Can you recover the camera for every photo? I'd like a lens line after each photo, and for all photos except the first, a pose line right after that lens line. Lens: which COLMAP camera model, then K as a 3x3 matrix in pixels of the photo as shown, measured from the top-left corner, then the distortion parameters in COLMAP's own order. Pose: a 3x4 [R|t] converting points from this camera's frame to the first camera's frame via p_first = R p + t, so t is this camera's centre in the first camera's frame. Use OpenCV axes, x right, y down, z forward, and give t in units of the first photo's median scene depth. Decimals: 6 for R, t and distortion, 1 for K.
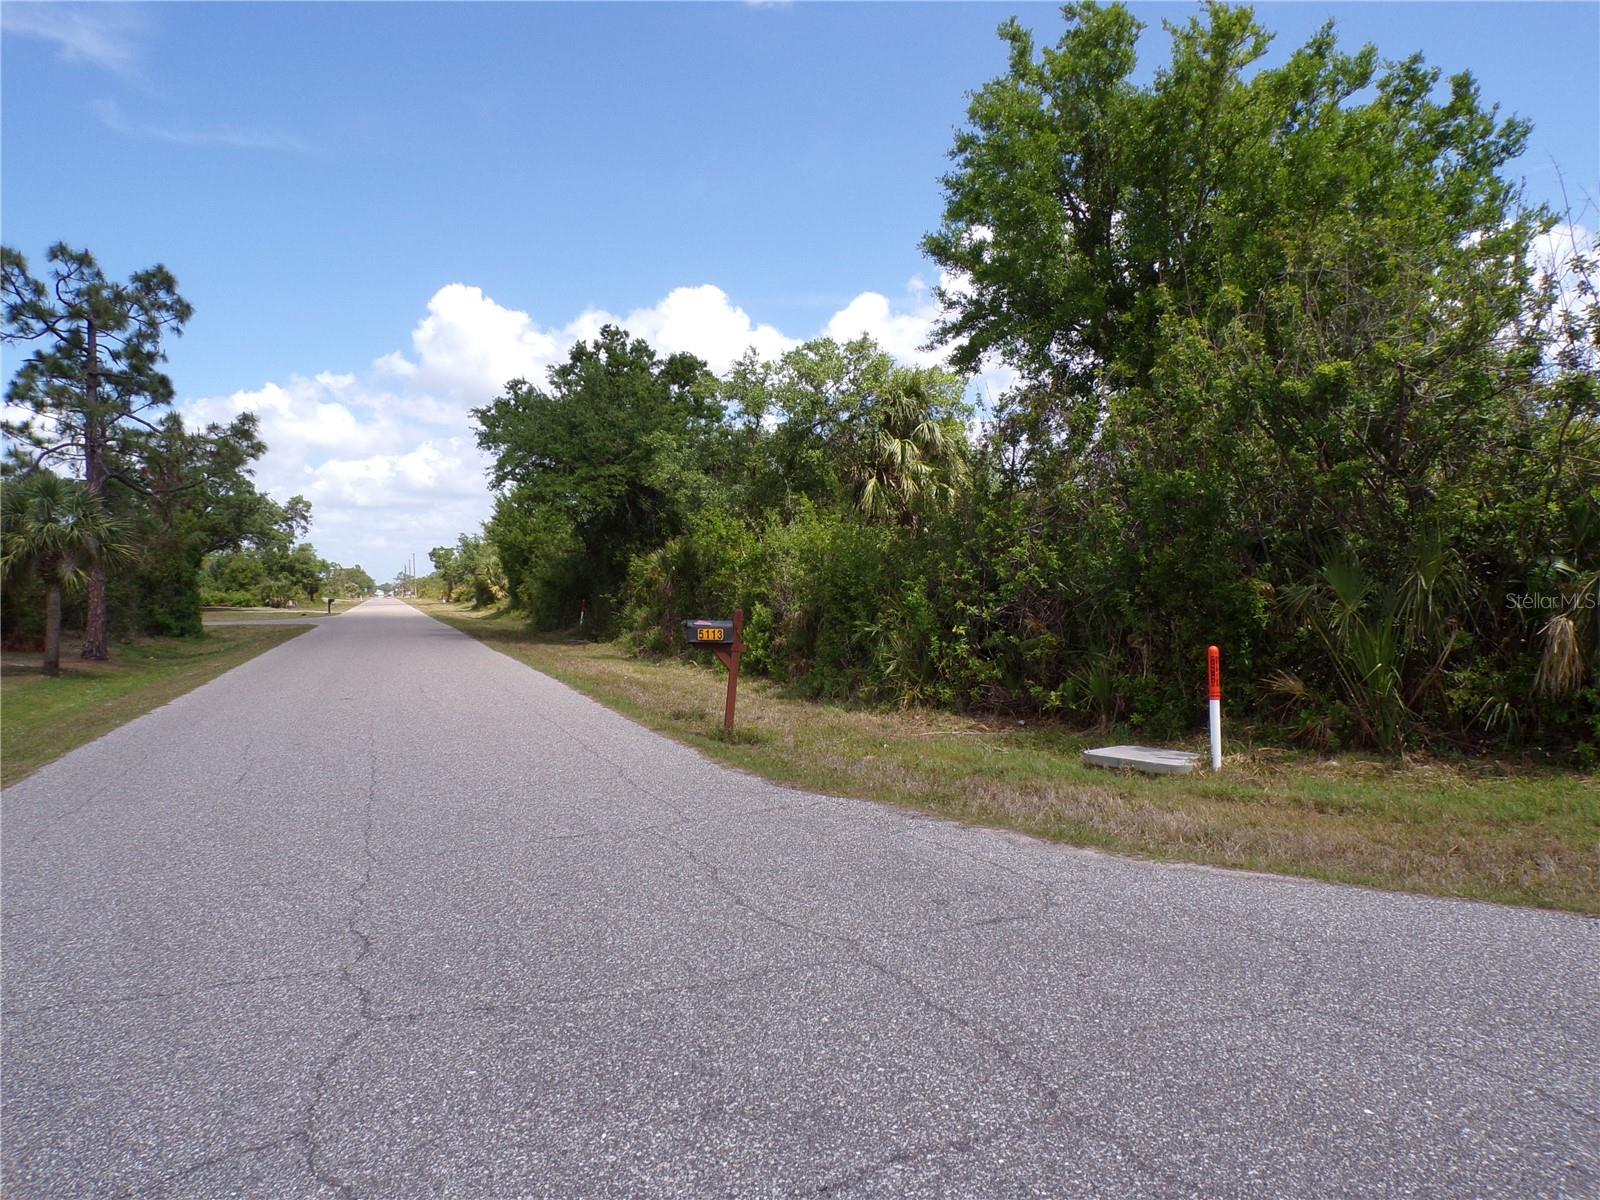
lens RADIAL K [[1066.7, 0, 788.6], [0, 1066.7, 604.9], [0, 0, 1]] dist [-0.033516, 0.028693]
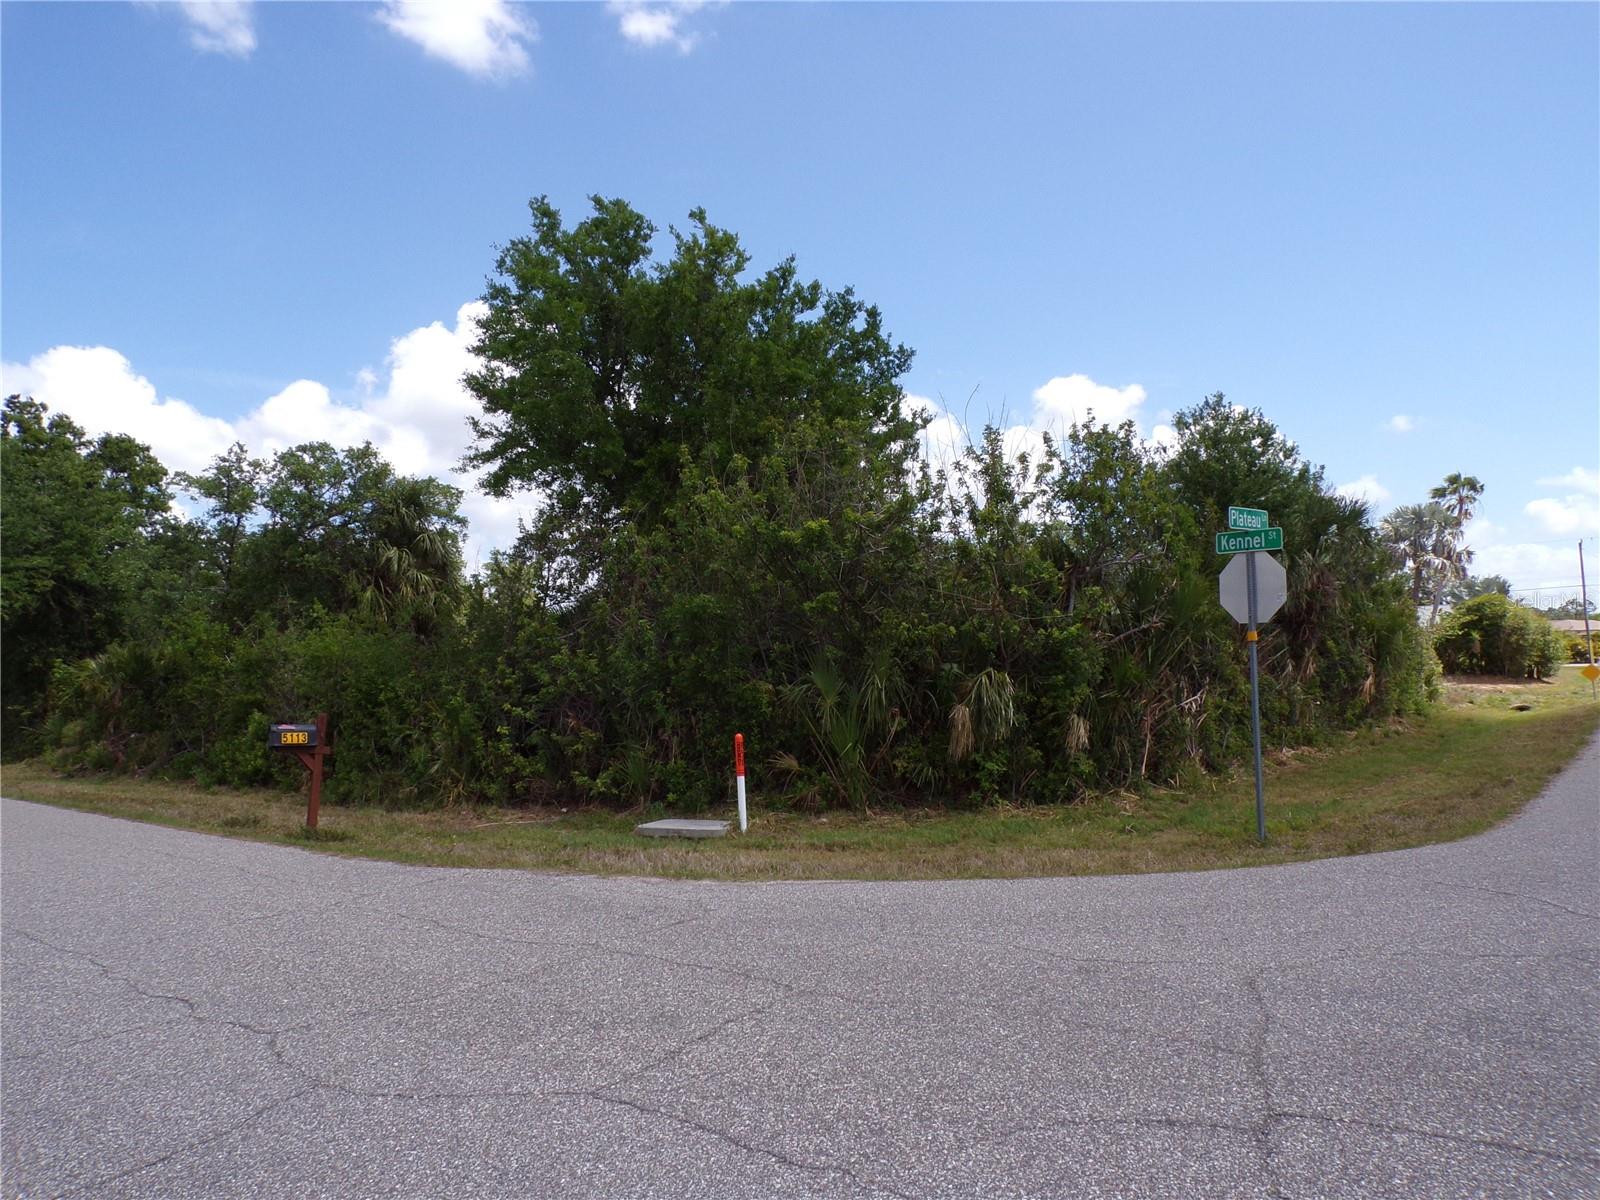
lens RADIAL K [[1066.7, 0, 788.6], [0, 1066.7, 604.9], [0, 0, 1]] dist [-0.033516, 0.028693]
pose [[0.871278, 0.027963, 0.489993, -0.142680], [0.020901, 0.995356, -0.093968, 0.005076], [-0.490345, 0.092113, 0.866647, -0.122281]]
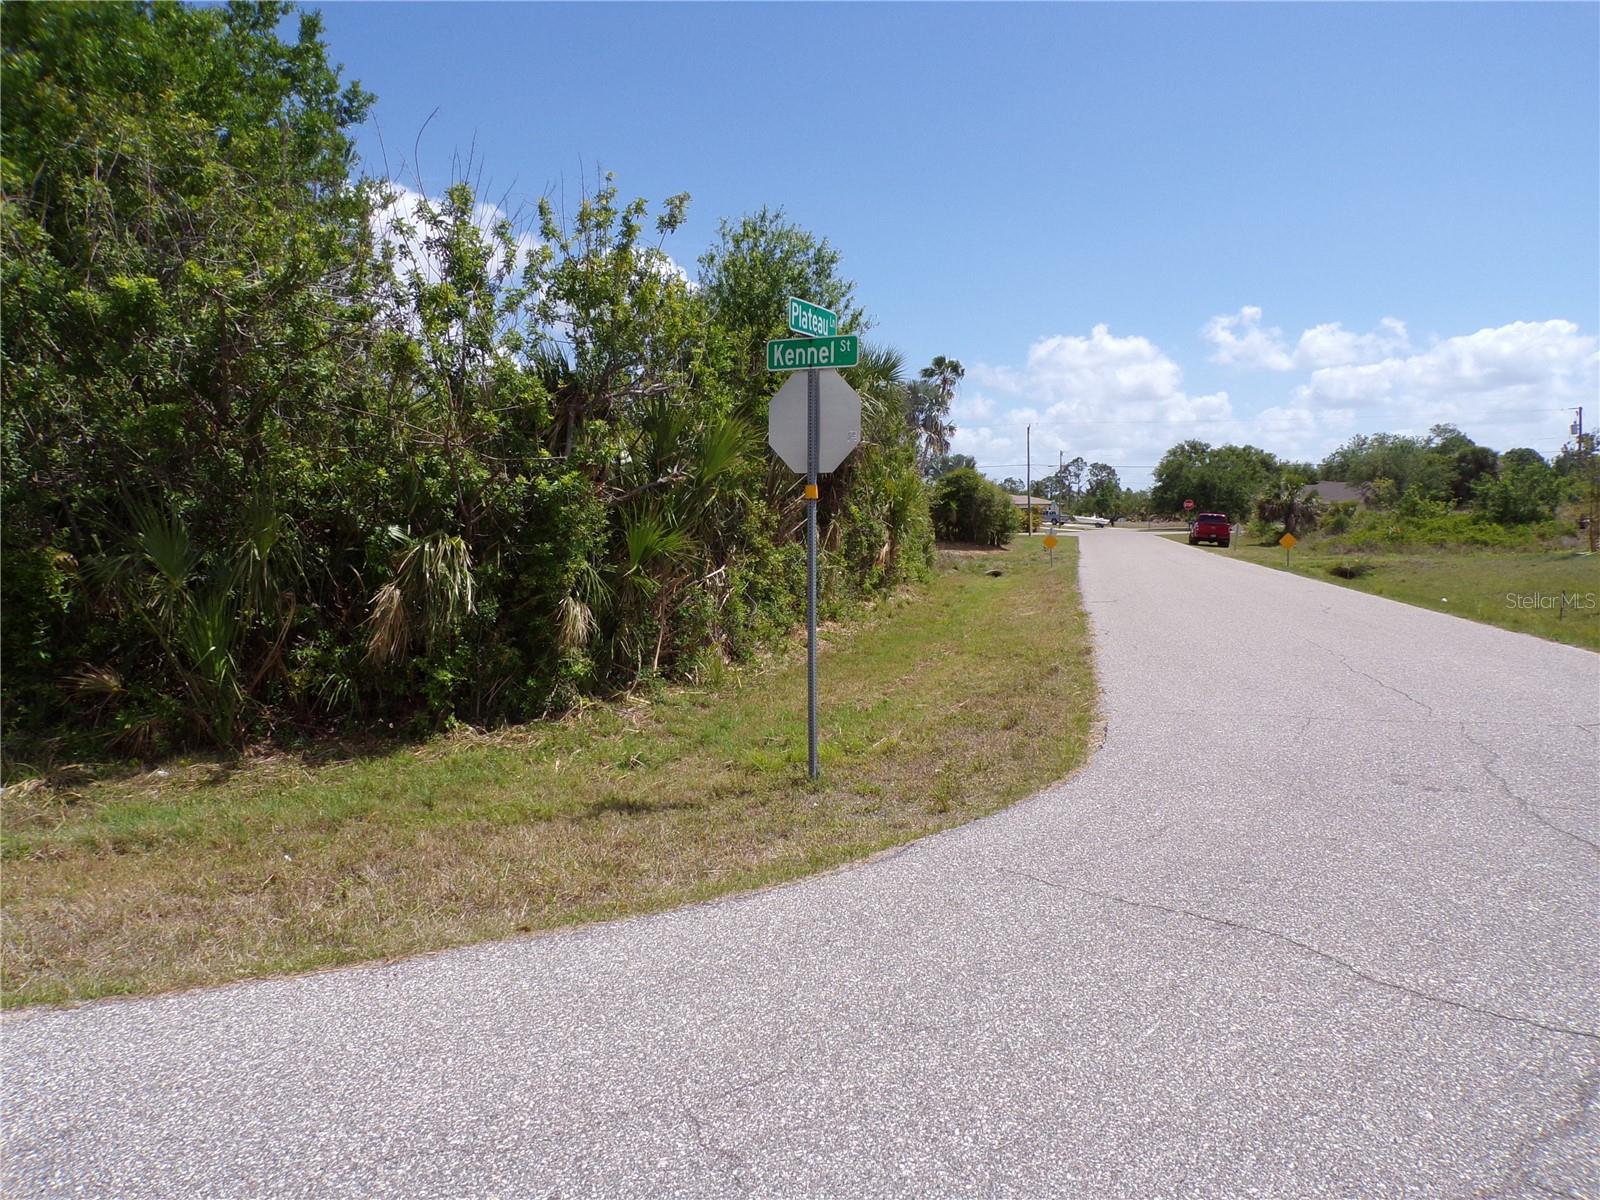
lens RADIAL K [[1066.7, 0, 788.6], [0, 1066.7, 604.9], [0, 0, 1]] dist [-0.033516, 0.028693]
pose [[0.578021, -0.047830, 0.814619, 0.105641], [0.017577, 0.998779, 0.046171, -0.007668], [-0.815833, -0.012369, 0.578155, 0.101874]]
